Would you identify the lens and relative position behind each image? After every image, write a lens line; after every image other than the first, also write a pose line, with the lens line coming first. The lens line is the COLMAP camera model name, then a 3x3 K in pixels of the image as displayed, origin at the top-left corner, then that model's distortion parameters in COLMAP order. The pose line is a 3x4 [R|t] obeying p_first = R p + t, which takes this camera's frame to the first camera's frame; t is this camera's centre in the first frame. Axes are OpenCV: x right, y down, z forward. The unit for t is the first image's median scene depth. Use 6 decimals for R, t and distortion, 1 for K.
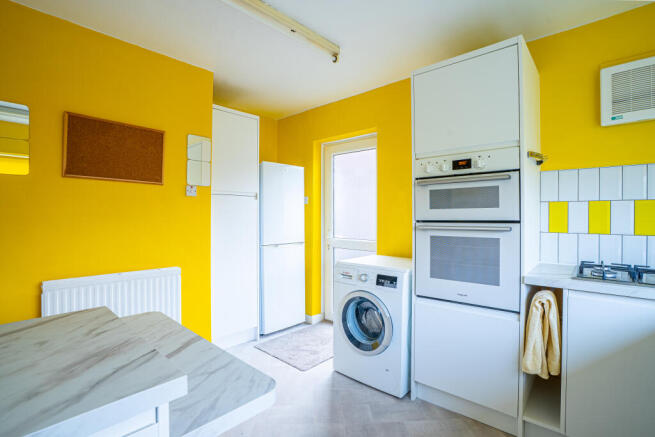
lens RADIAL K [[316.3, 0, 322.6], [0, 316.3, 218.3], [0, 0, 1]] dist [-0.029435, 0.005679]
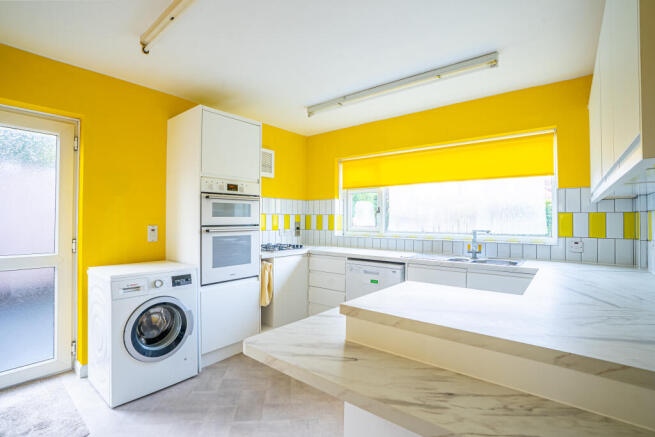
lens RADIAL K [[316.3, 0, 326.2], [0, 316.3, 218.8], [0, 0, 1]] dist [-0.029435, 0.005679]
pose [[-0.068577, 0.009582, 0.997600, -1.026301], [0.004230, 0.999948, -0.009314, -0.005822], [-0.997637, 0.003581, -0.068614, 0.619566]]
